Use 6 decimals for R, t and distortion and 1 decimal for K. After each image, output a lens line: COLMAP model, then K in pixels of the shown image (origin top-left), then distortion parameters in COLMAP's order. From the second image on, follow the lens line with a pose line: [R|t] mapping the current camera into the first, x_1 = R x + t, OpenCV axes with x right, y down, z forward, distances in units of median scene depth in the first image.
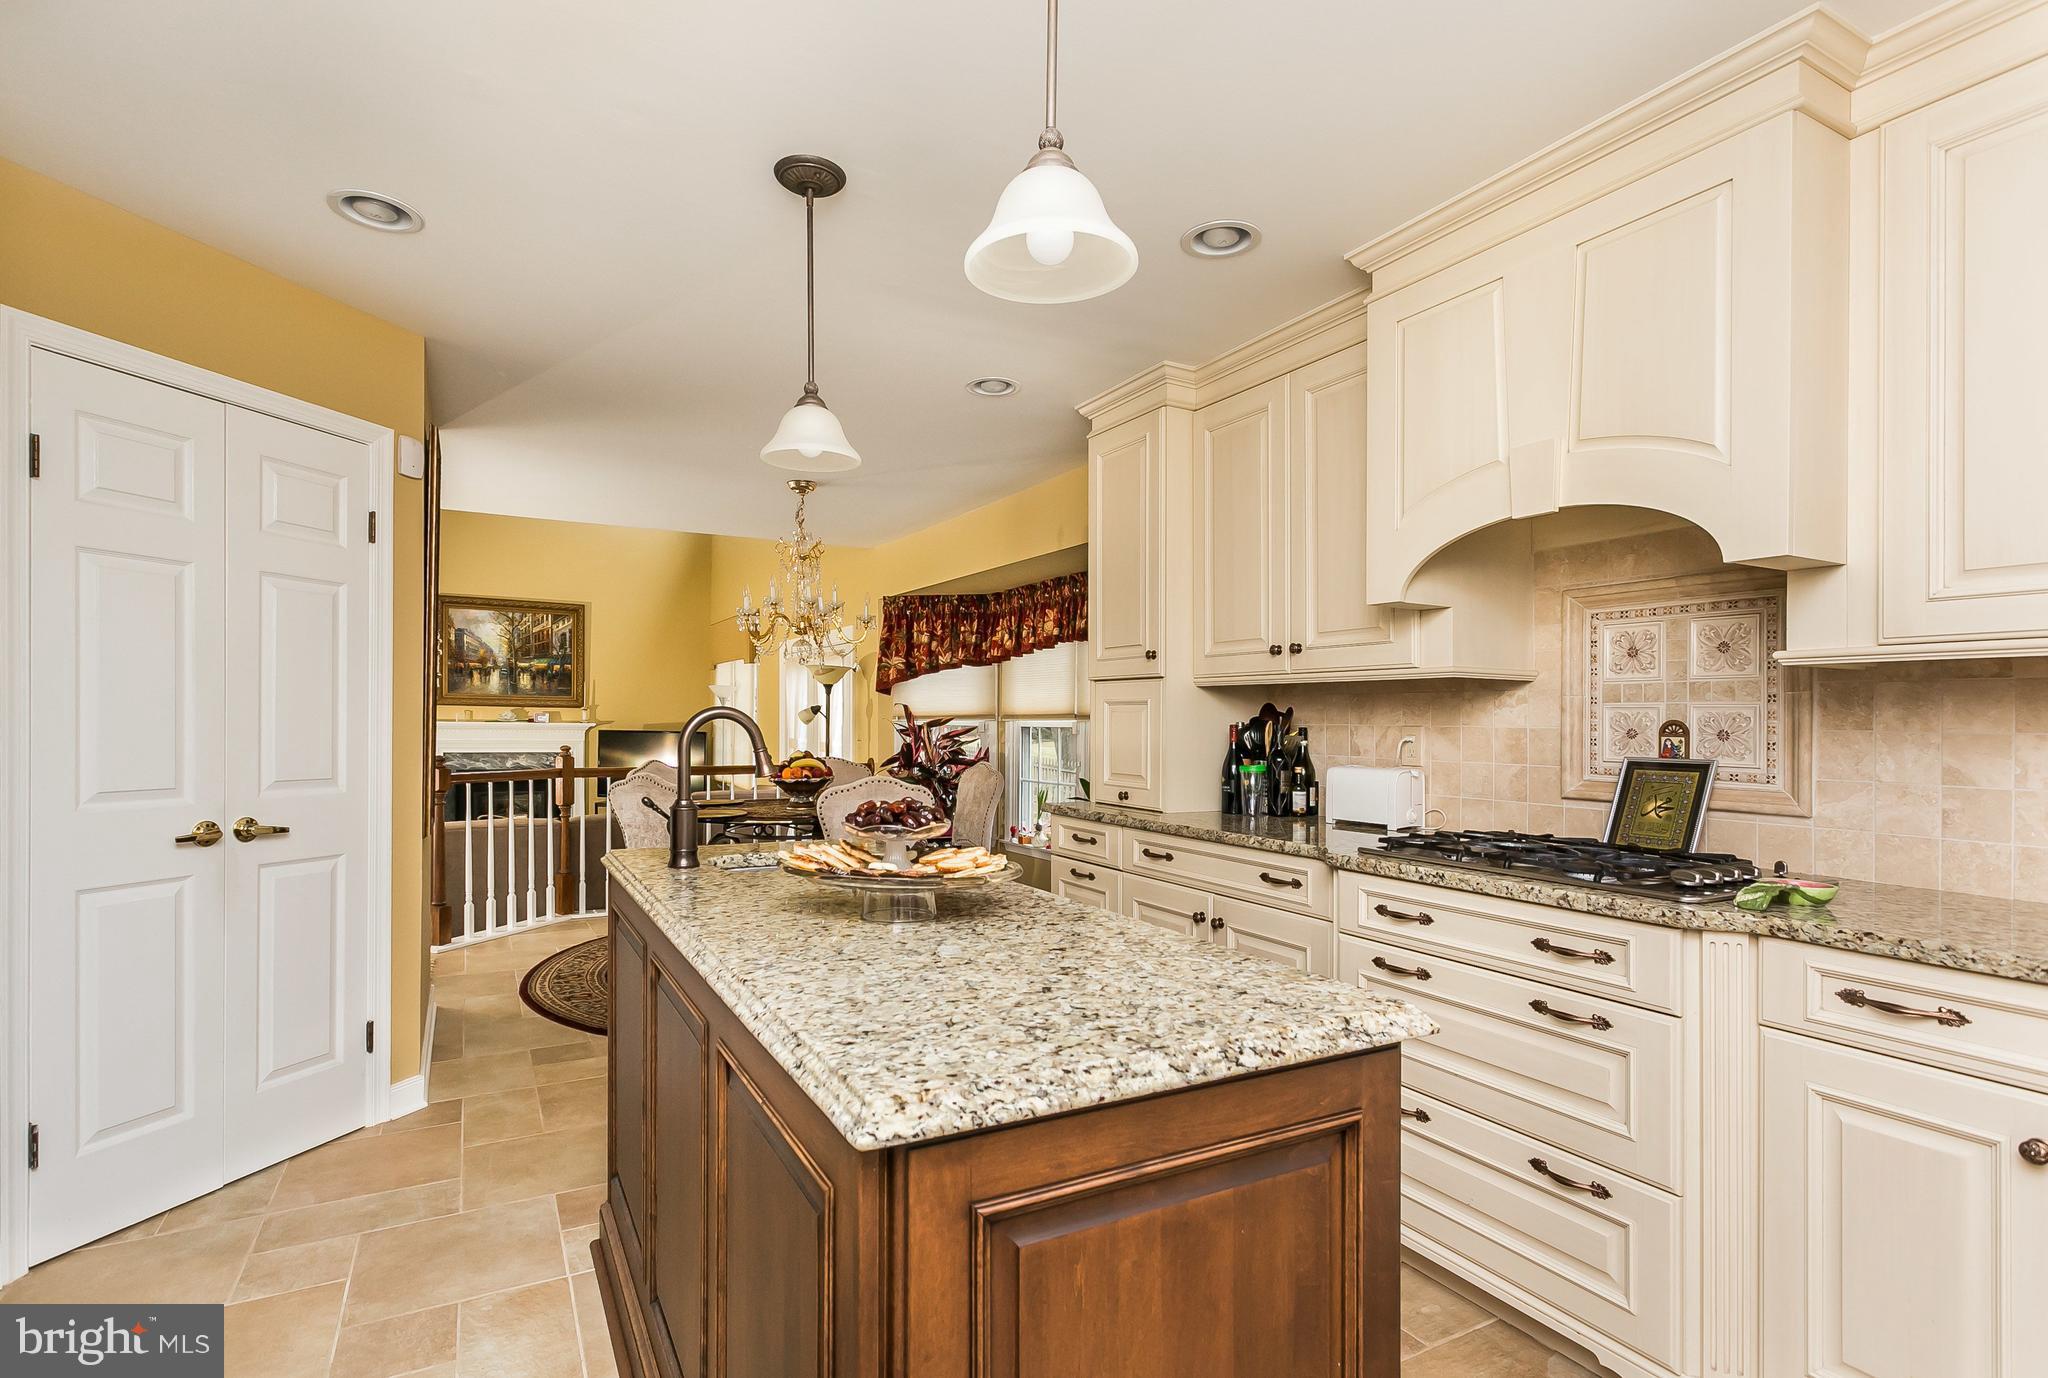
lens RADIAL K [[1005.1, 0, 1018.5], [0, 1005.1, 736.6], [0, 0, 1]] dist [-0.001883, -0.000154]
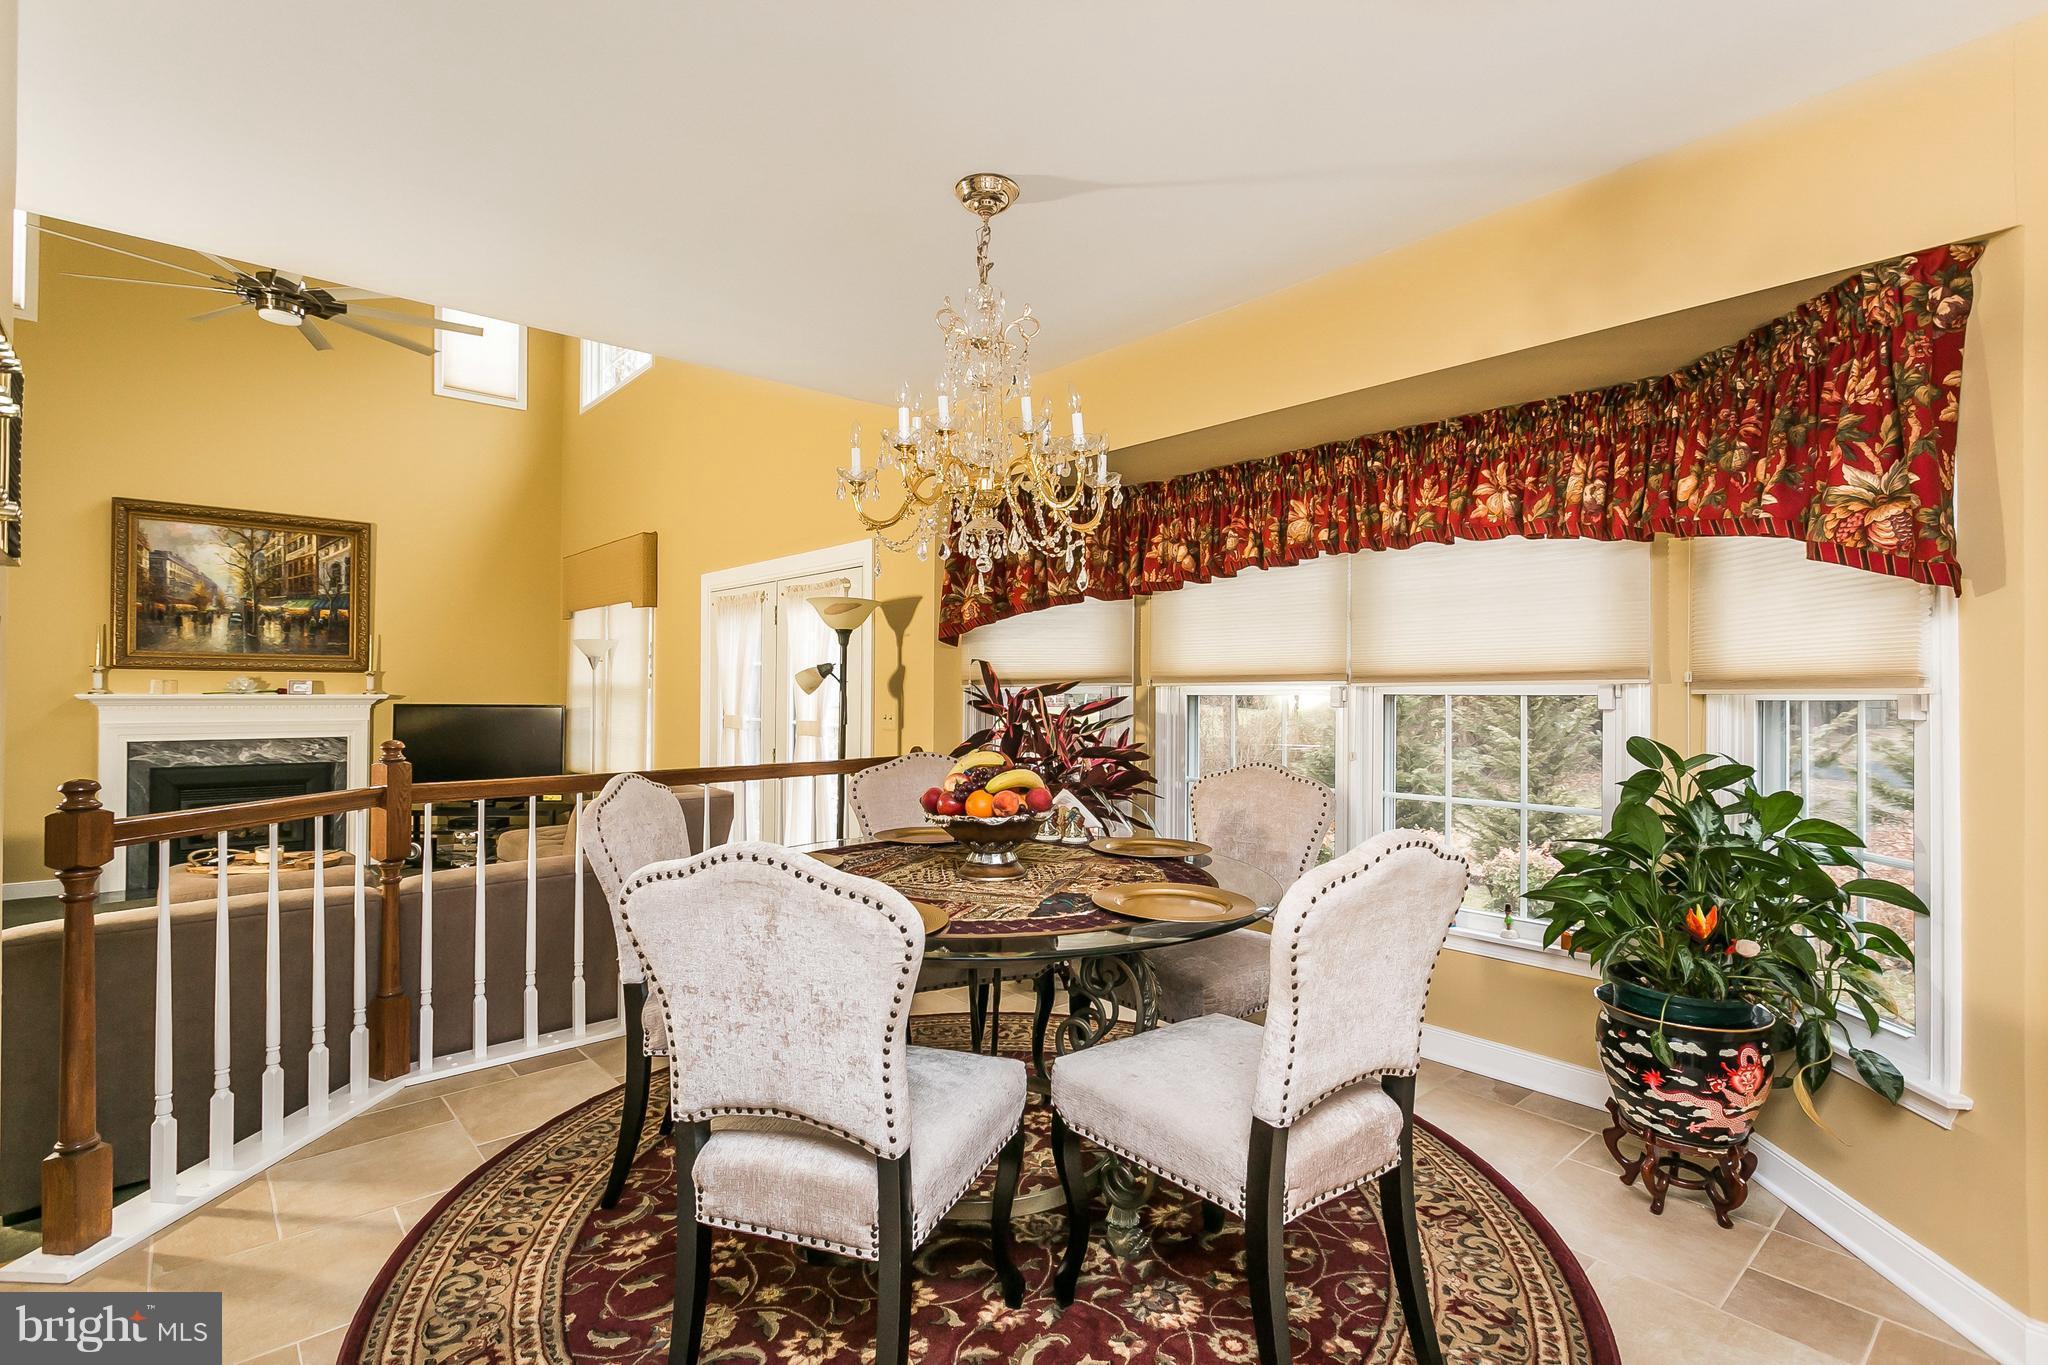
lens RADIAL K [[967.2, 0, 1024.0], [0, 967.2, 682.5], [0, 0, 1]] dist [0.000387, -0.000043]
pose [[0.976272, -0.005965, 0.216467, -0.210158], [0.010387, 0.999760, -0.019296, -0.006356], [-0.216299, 0.021087, 0.976099, 0.389706]]
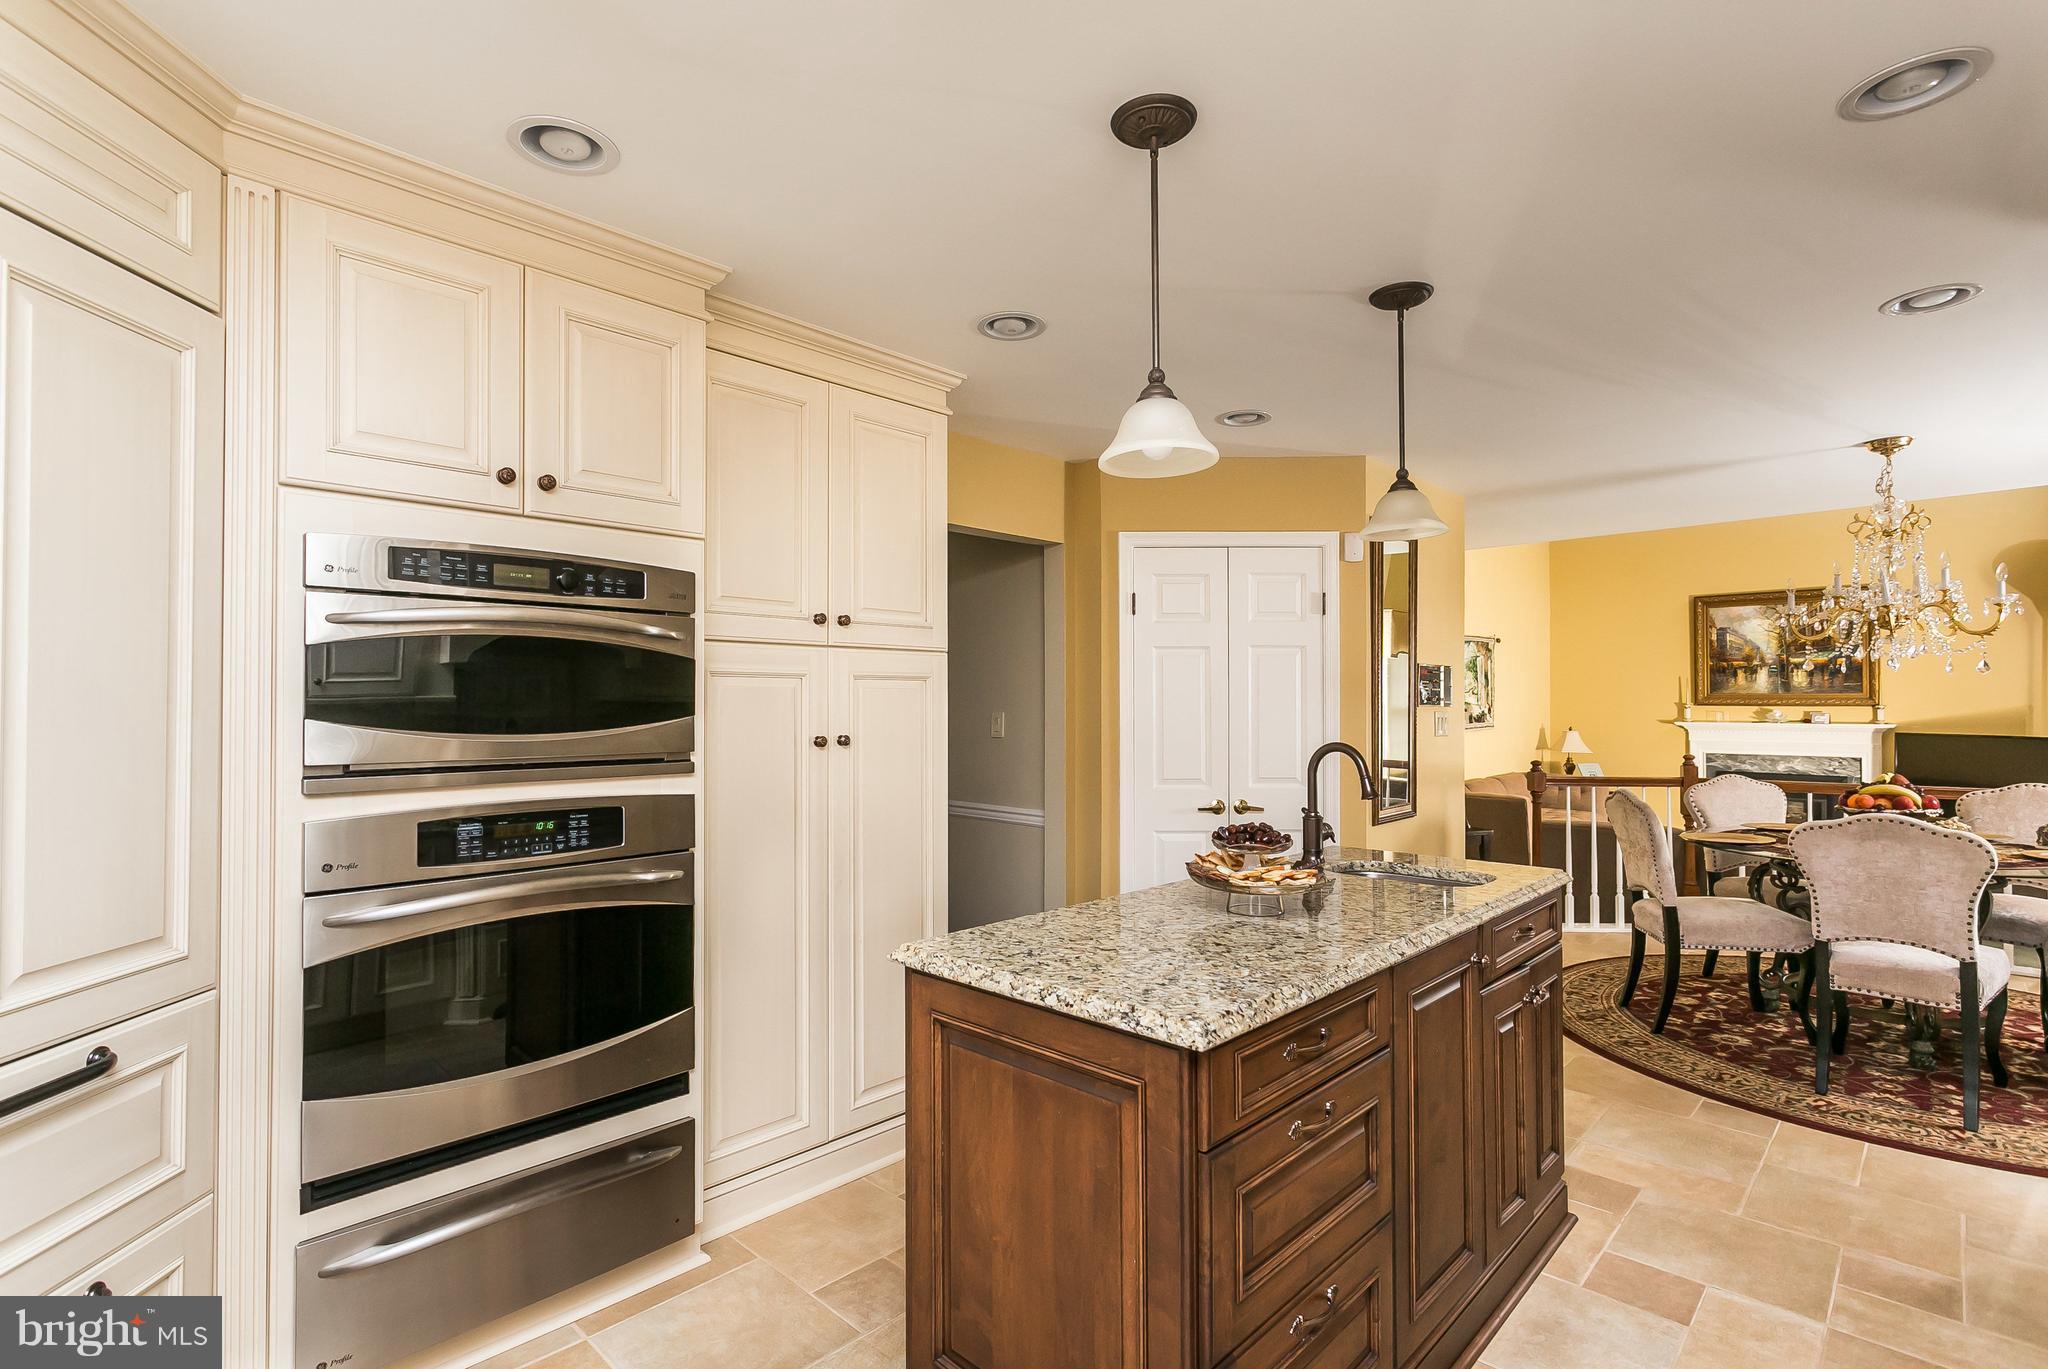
lens RADIAL K [[978.3, 0, 992.3], [0, 978.3, 694.1], [0, 0, 1]] dist [0.001126, 0.000480]
pose [[0.281878, -0.022446, -0.959188, 0.234587], [-0.008540, 0.999628, -0.025902, -0.016795], [0.959412, 0.015493, 0.281582, 0.064771]]
